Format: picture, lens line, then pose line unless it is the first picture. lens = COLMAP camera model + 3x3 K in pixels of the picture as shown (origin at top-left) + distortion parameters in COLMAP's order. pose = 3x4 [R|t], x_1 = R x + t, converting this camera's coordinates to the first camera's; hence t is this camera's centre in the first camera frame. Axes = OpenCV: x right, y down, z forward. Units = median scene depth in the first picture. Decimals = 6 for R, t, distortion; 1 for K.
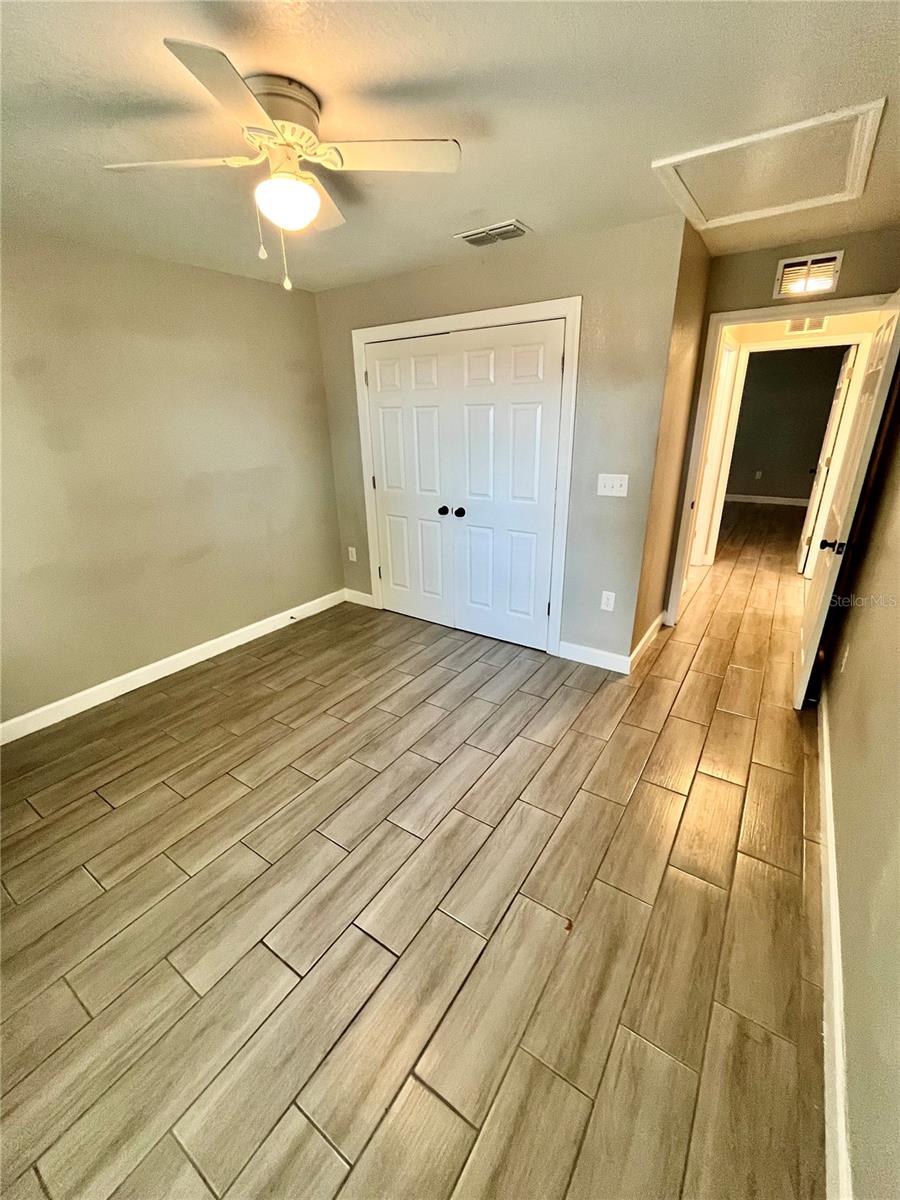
lens RADIAL K [[499.3, 0, 452.3], [0, 499.3, 586.8], [0, 0, 1]] dist [0.001755, -0.000386]
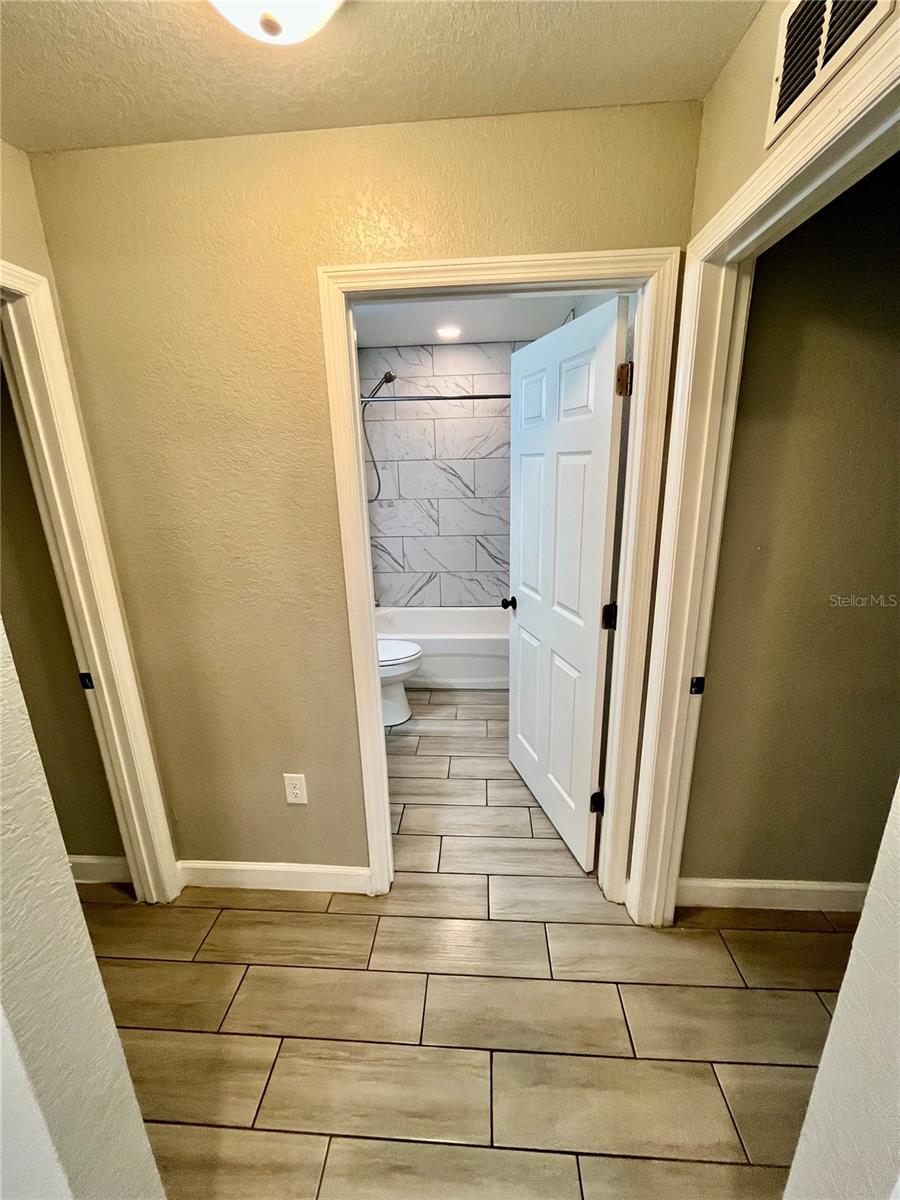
lens RADIAL K [[489.3, 0, 456.7], [0, 489.3, 597.0], [0, 0, 1]] dist [-0.002375, -0.000421]
pose [[0.509079, 0.242961, -0.825717, 0.705039], [-0.276378, 0.954674, 0.110511, -0.271489], [0.815141, 0.171951, 0.553153, 0.702241]]
